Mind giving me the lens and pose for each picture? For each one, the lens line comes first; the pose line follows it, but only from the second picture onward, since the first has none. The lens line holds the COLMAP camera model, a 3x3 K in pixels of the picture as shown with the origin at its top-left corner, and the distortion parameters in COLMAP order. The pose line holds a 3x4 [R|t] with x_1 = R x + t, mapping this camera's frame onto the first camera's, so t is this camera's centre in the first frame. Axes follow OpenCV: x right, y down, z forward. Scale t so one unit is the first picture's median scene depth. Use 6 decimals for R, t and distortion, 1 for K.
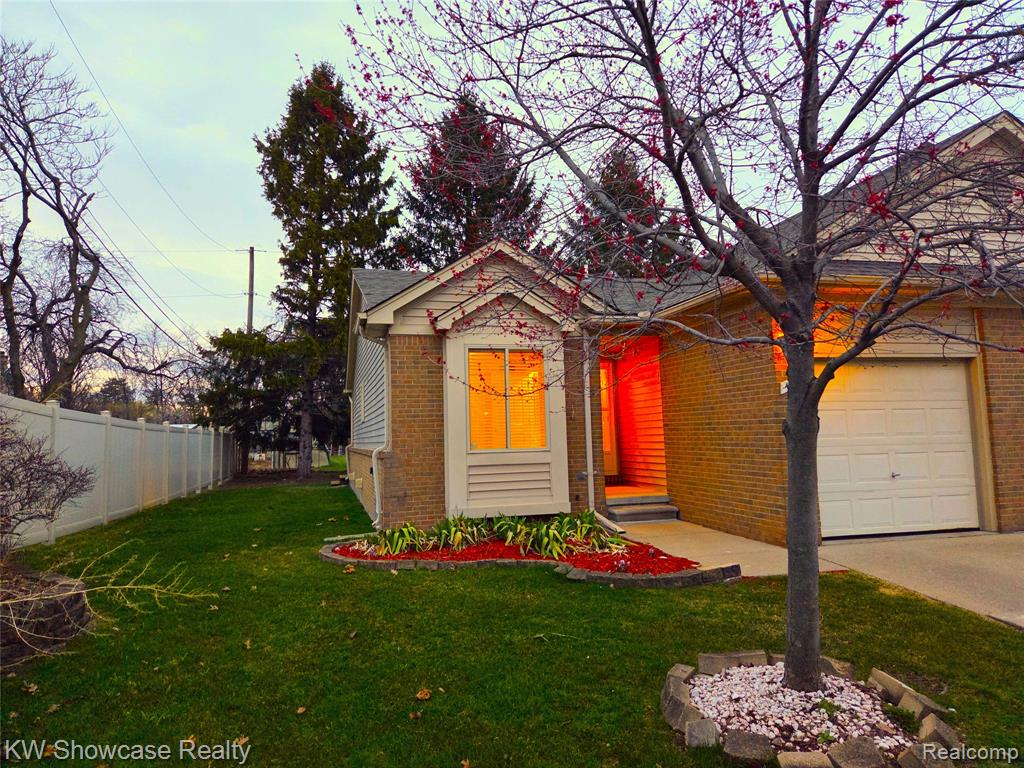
lens RADIAL K [[684.0, 0, 508.5], [0, 684.0, 376.1], [0, 0, 1]] dist [0.080000, -0.057438]
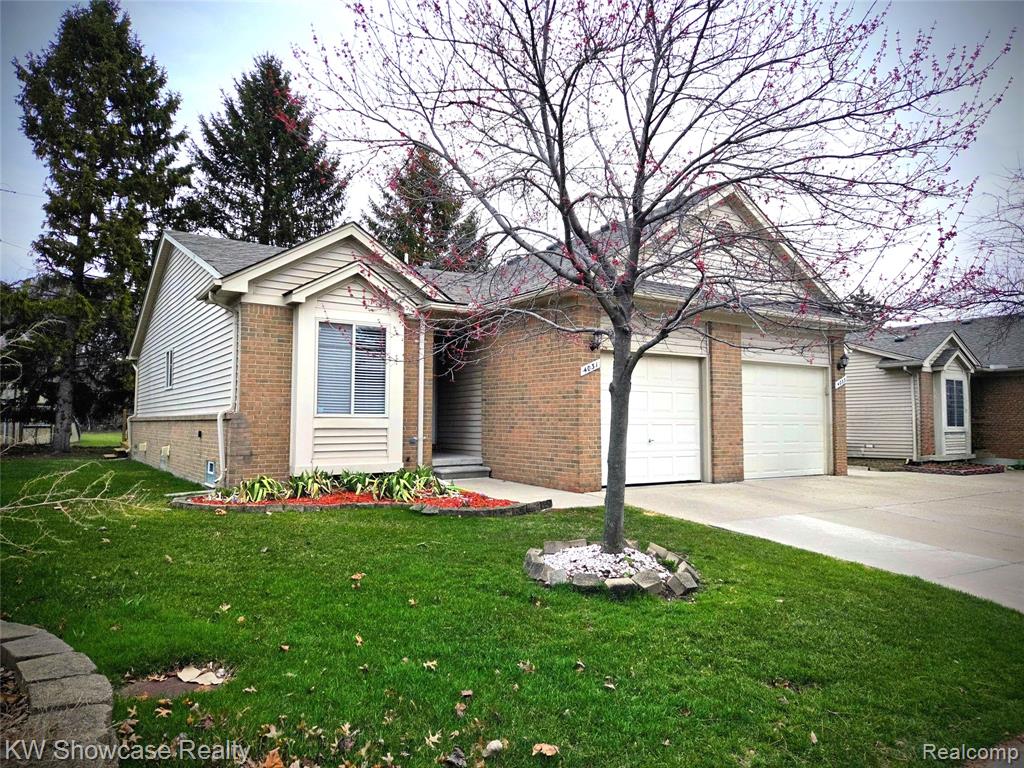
lens RADIAL K [[684.0, 0, 512.8], [0, 684.0, 382.8], [0, 0, 1]] dist [0.080000, -0.057438]
pose [[0.943856, 0.048480, 0.326780, -0.119567], [-0.057636, 0.998168, 0.018390, 0.018729], [-0.325290, -0.036191, 0.944921, -0.142577]]
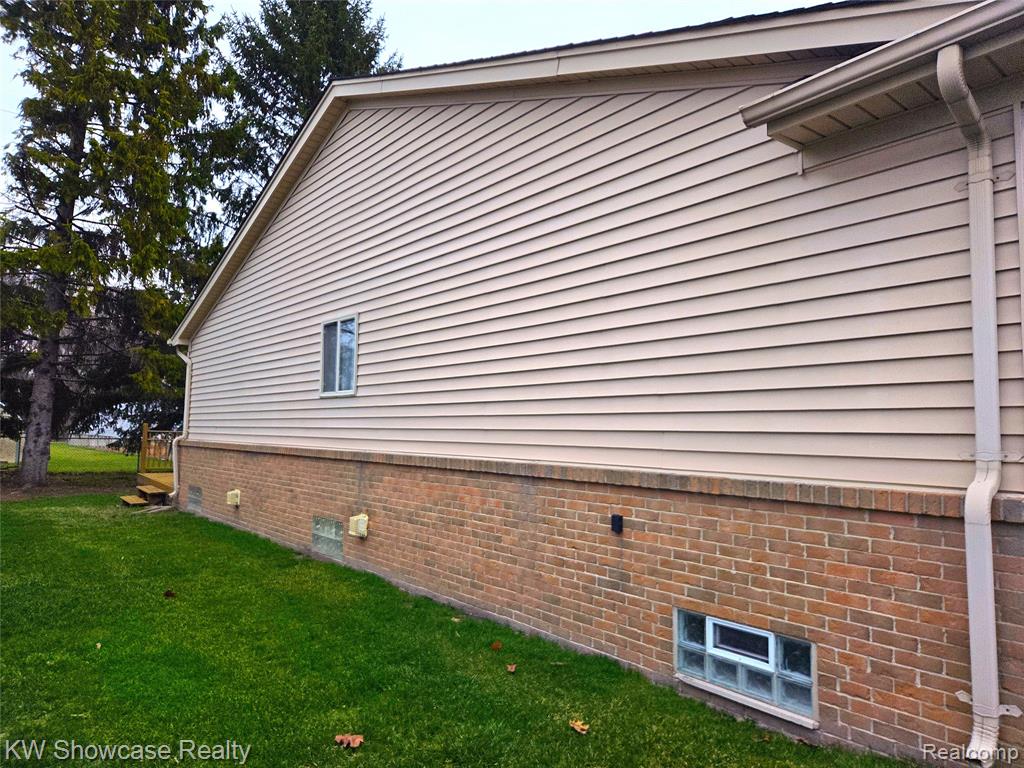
lens RADIAL K [[684.0, 0, 485.5], [0, 684.0, 386.3], [0, 0, 1]] dist [0.080000, -0.057438]
pose [[0.919351, 0.070690, 0.387035, -0.494249], [-0.078987, 0.996860, 0.005551, 0.079674], [-0.385428, -0.035674, 0.922048, 0.825889]]
